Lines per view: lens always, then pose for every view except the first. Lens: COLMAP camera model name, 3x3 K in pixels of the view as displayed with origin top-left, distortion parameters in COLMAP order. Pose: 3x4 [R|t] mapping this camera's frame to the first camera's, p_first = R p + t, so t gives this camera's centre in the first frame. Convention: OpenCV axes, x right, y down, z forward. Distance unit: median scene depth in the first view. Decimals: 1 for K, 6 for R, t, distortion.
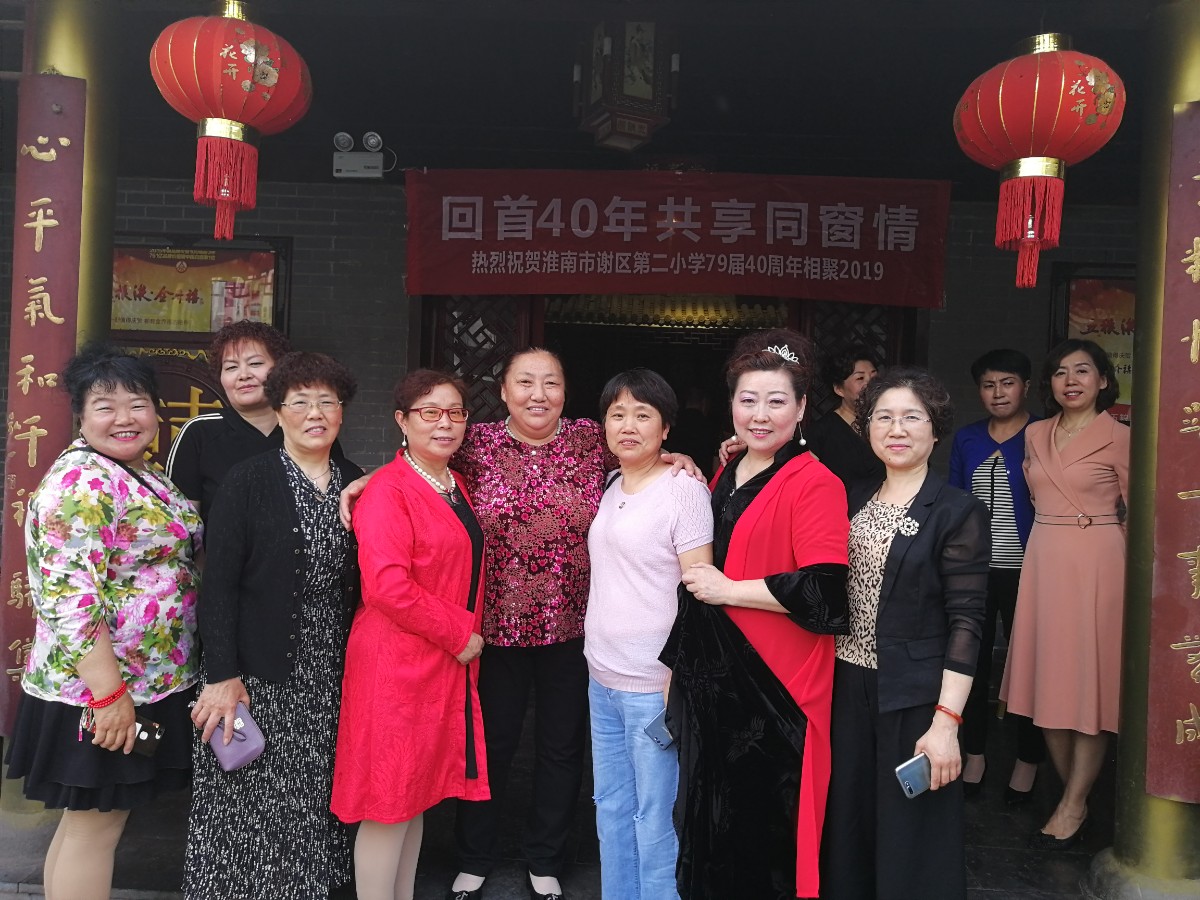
lens RADIAL K [[918.4, 0, 598.4], [0, 918.4, 445.3], [0, 0, 1]] dist [-0.011149, 0.009978]
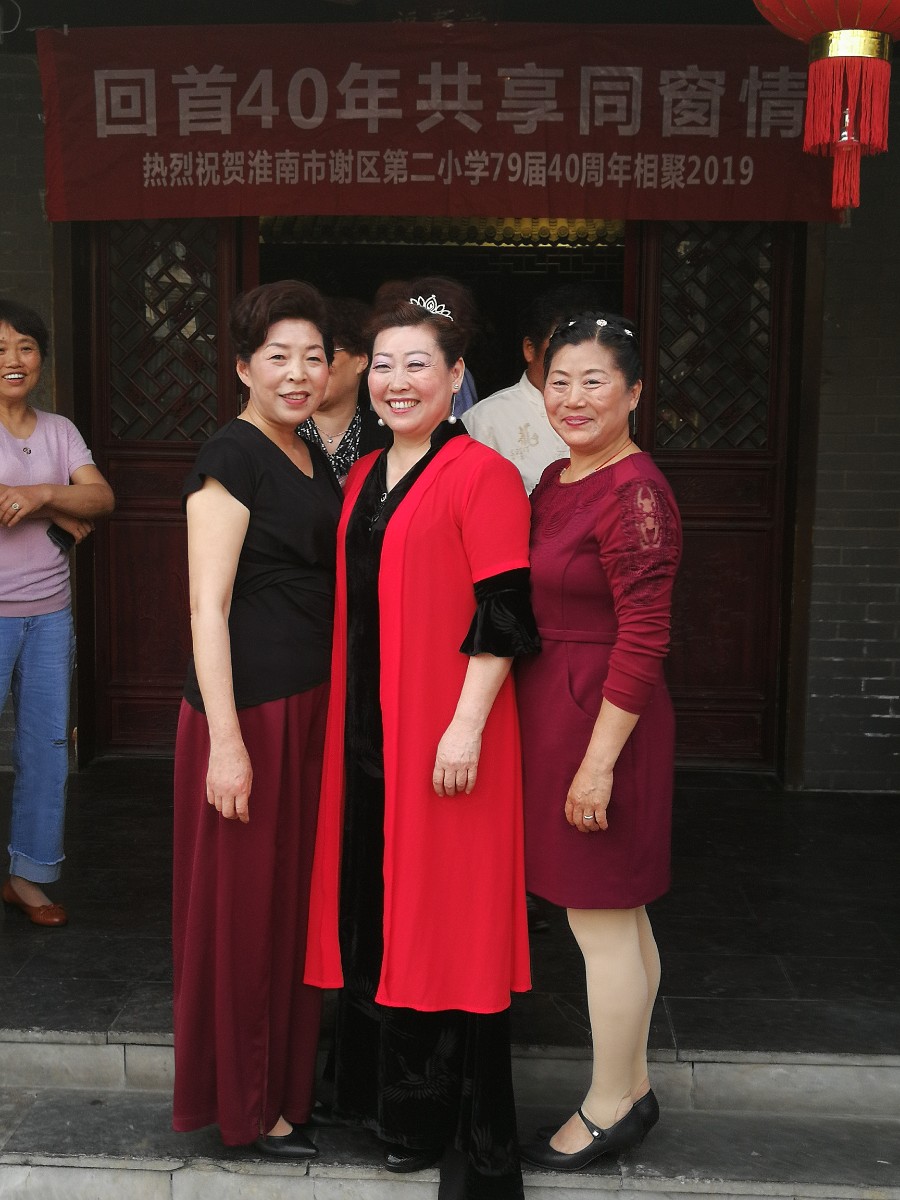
lens RADIAL K [[1523.6, 0, 447.7], [0, 1523.6, 598.7], [0, 0, 1]] dist [-0.010670, 0.003772]
pose [[0.999641, -0.026213, 0.005566, 0.070557], [0.025512, 0.994498, 0.101603, 0.004578], [-0.008198, -0.101424, 0.994809, -0.139984]]
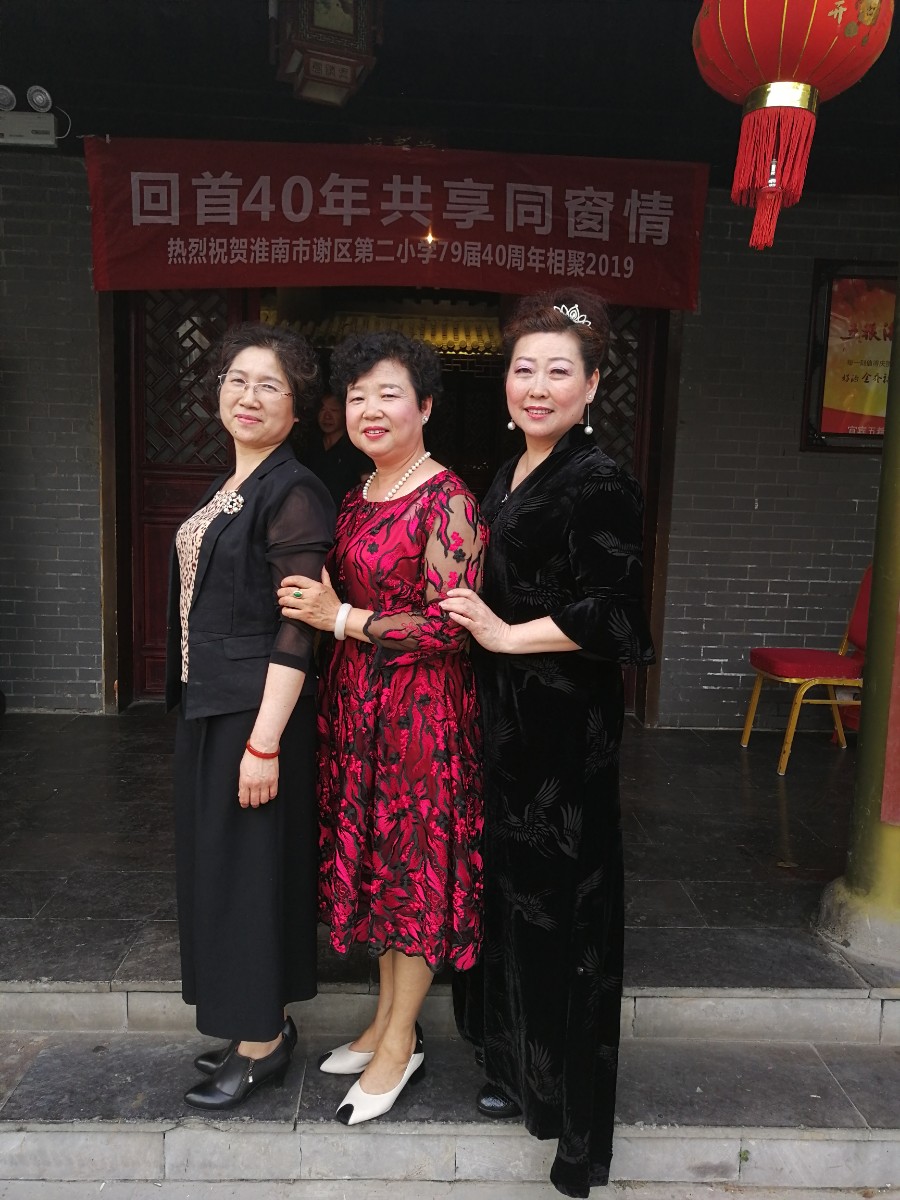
lens RADIAL K [[928.0, 0, 448.1], [0, 928.0, 599.9], [0, 0, 1]] dist [-0.028589, 0.061761]
pose [[0.996622, -0.017482, 0.080249, 0.049383], [0.007565, 0.992471, 0.122249, 0.022069], [-0.081782, -0.121229, 0.989250, 0.074513]]
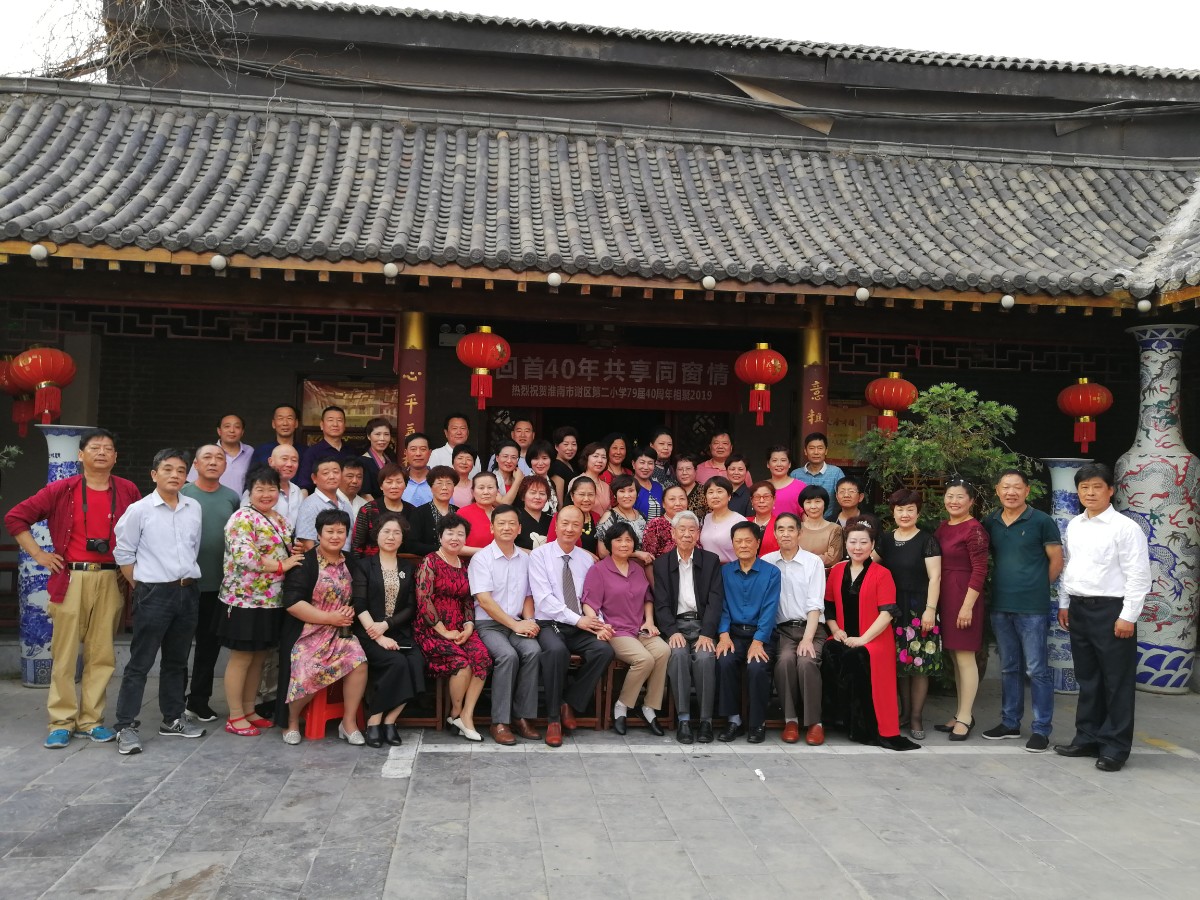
lens RADIAL K [[910.5, 0, 600.0], [0, 910.5, 450.0], [0, 0, 1]] dist [0.105819, 0.054698]
pose [[0.985042, -0.009953, 0.172025, -0.292077], [0.015754, 0.999351, -0.032393, -0.004161], [-0.171591, 0.034618, 0.984560, -0.971725]]
